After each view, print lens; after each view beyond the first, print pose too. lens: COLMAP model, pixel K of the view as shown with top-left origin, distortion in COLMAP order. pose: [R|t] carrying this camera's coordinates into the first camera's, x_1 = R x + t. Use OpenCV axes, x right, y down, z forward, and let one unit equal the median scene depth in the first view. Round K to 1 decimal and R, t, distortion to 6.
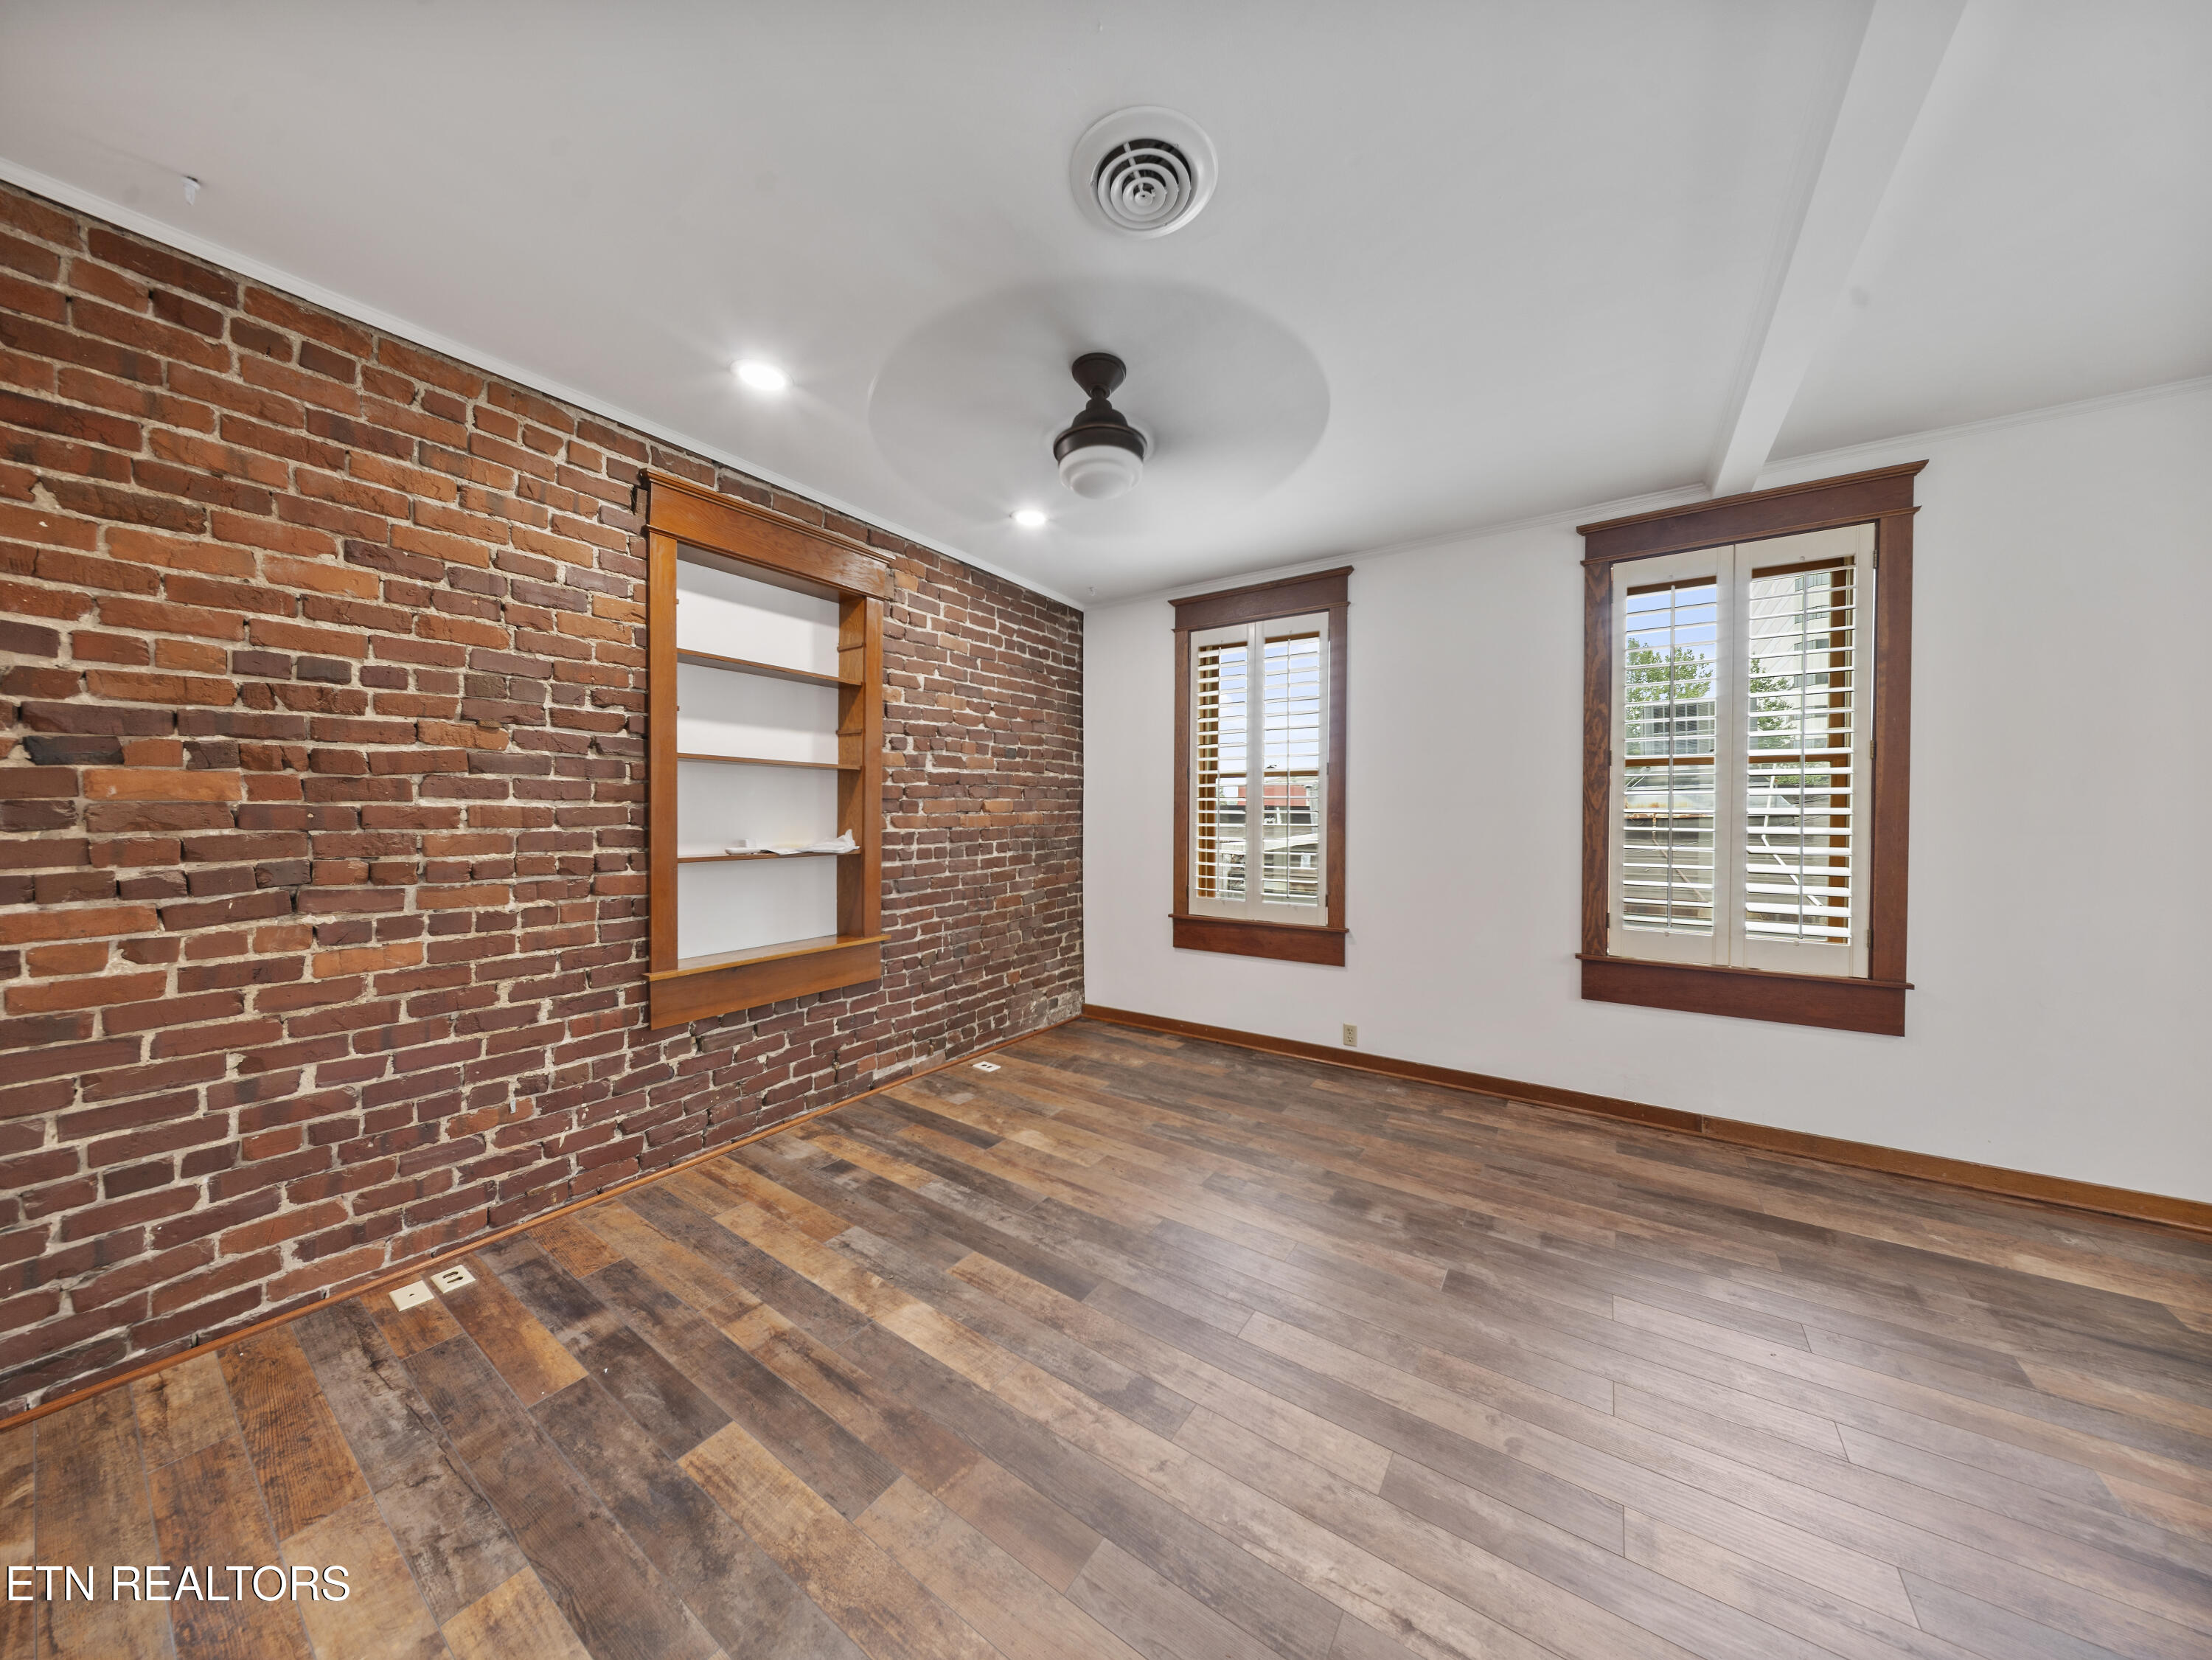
lens RADIAL K [[737.1, 0, 1103.7], [0, 737.1, 824.1], [0, 0, 1]] dist [0.000501, -0.000360]
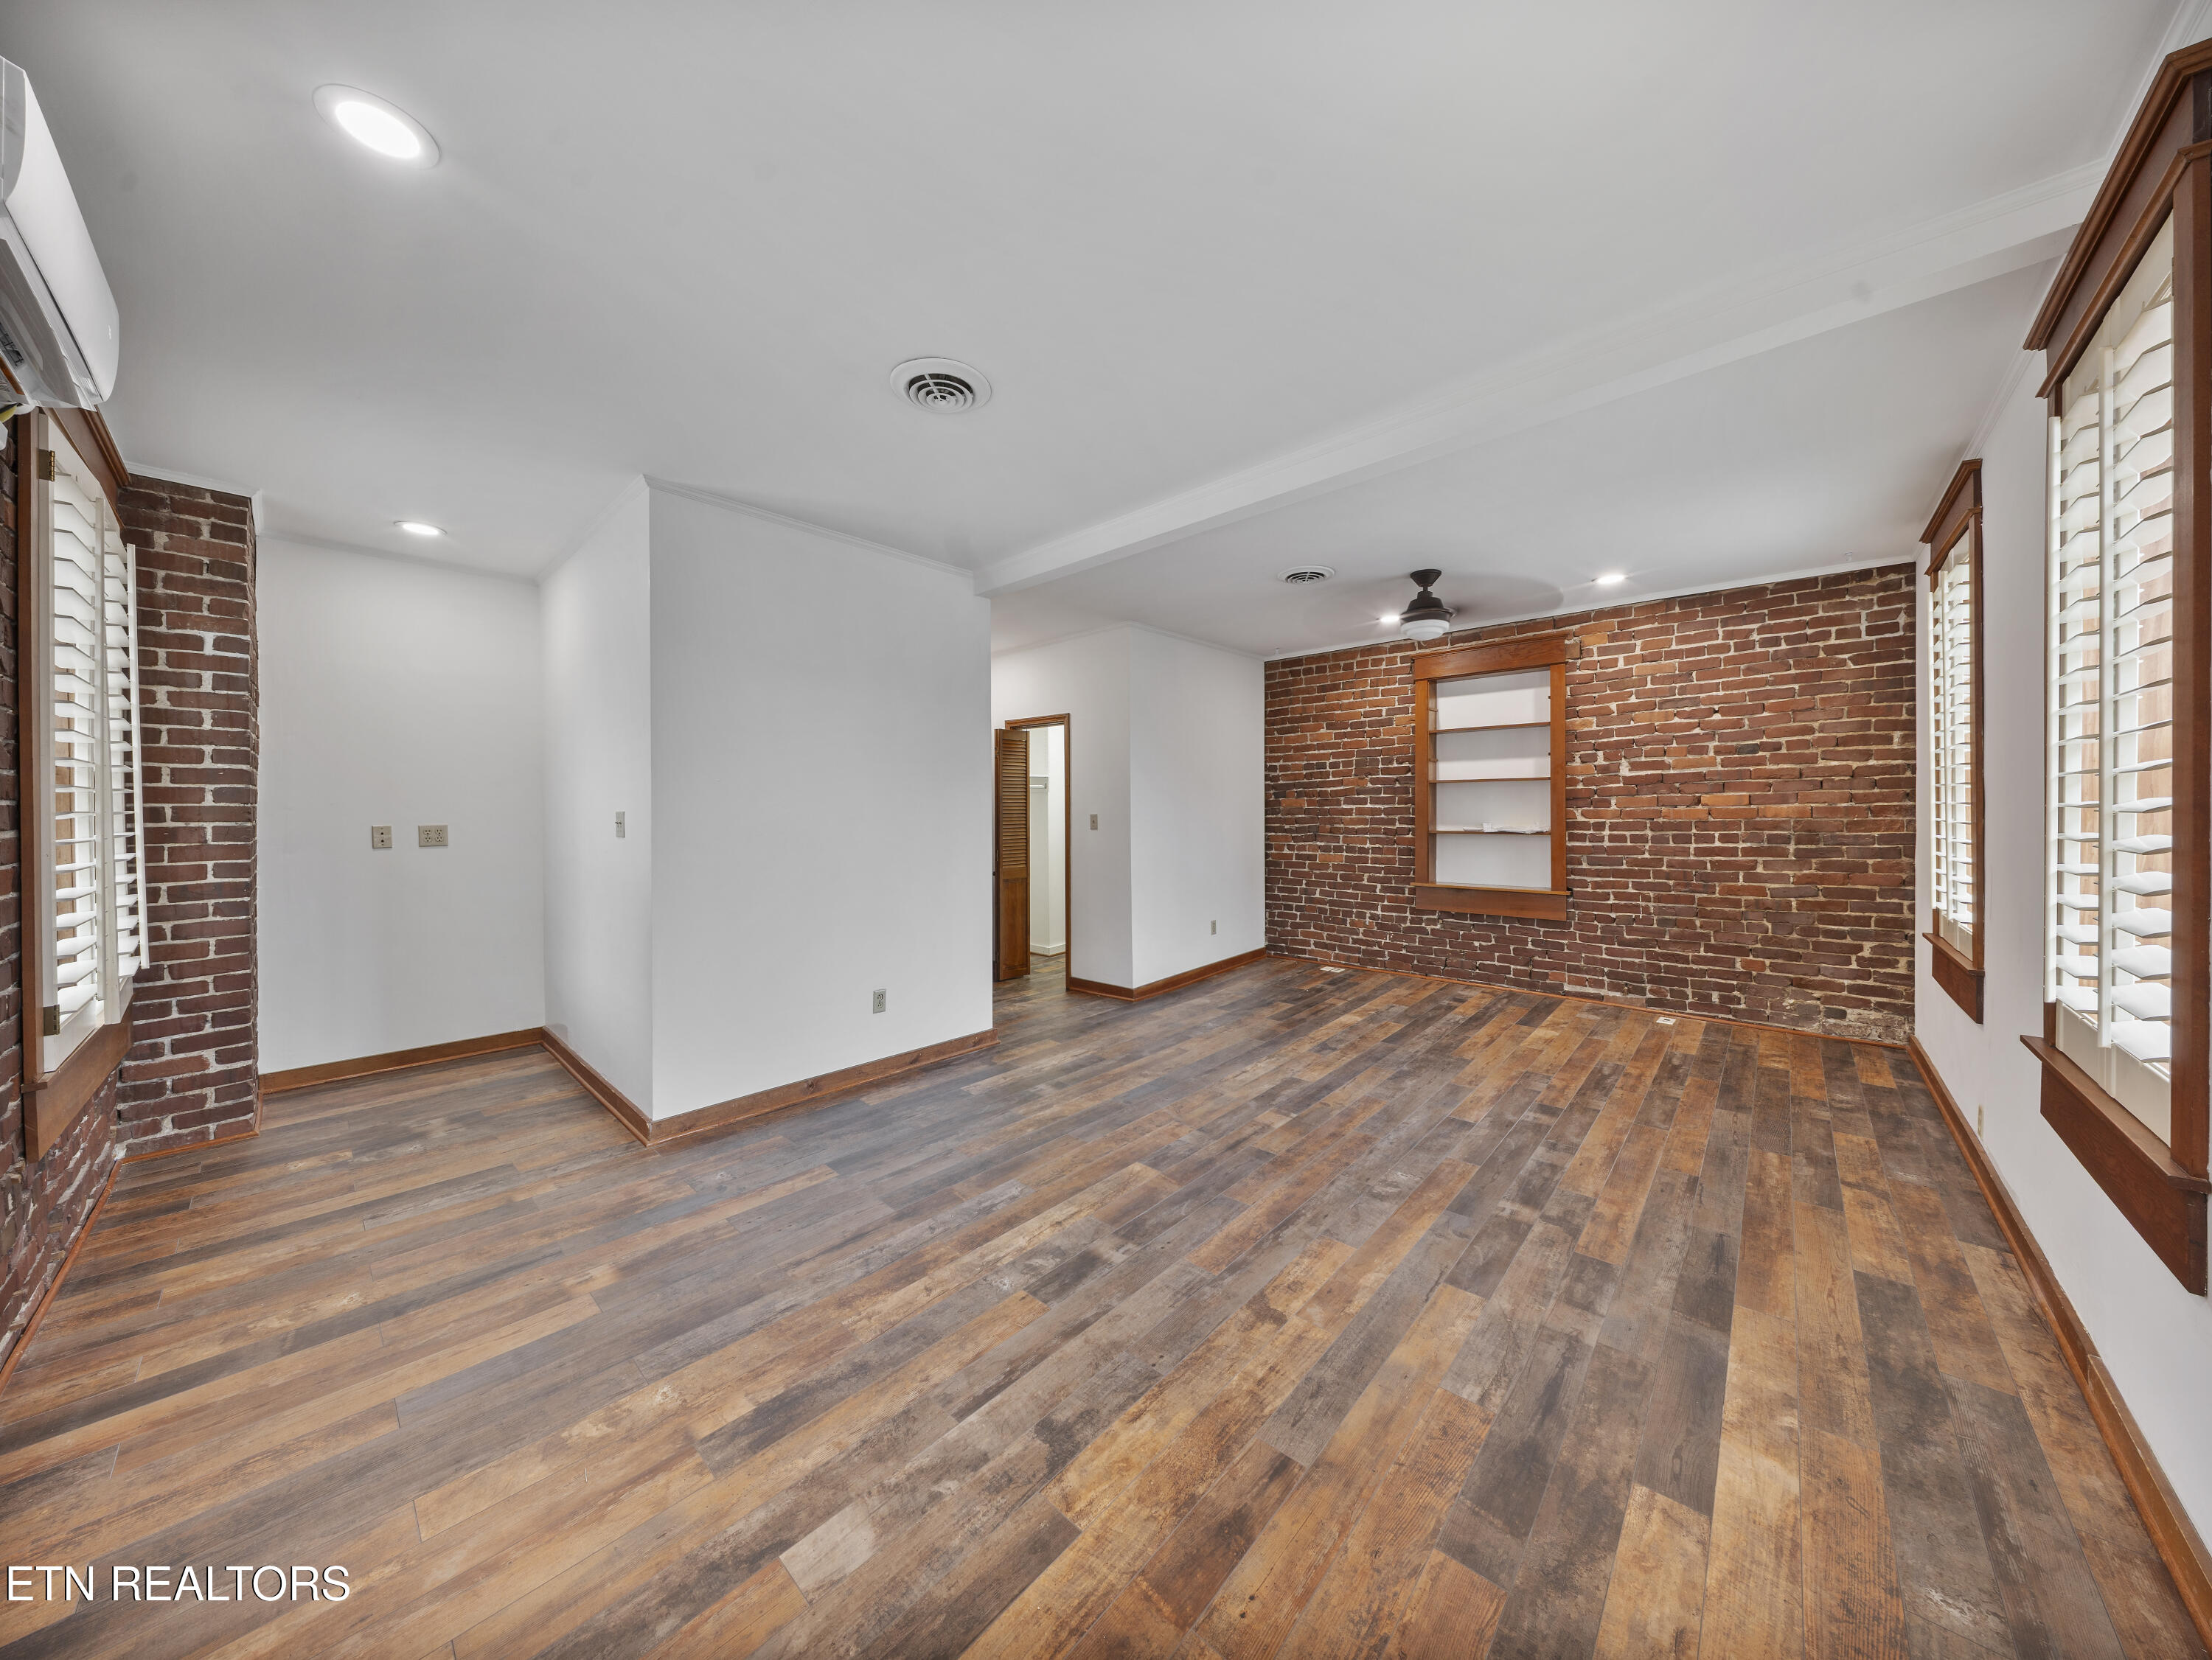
lens RADIAL K [[736.9, 0, 1106.9], [0, 736.9, 818.0], [0, 0, 1]] dist [0.000501, -0.000360]
pose [[-0.146329, 0.007868, -0.989205, 1.285541], [-0.006249, 0.999941, 0.008878, -0.002292], [0.989216, 0.007481, -0.146271, 0.316137]]
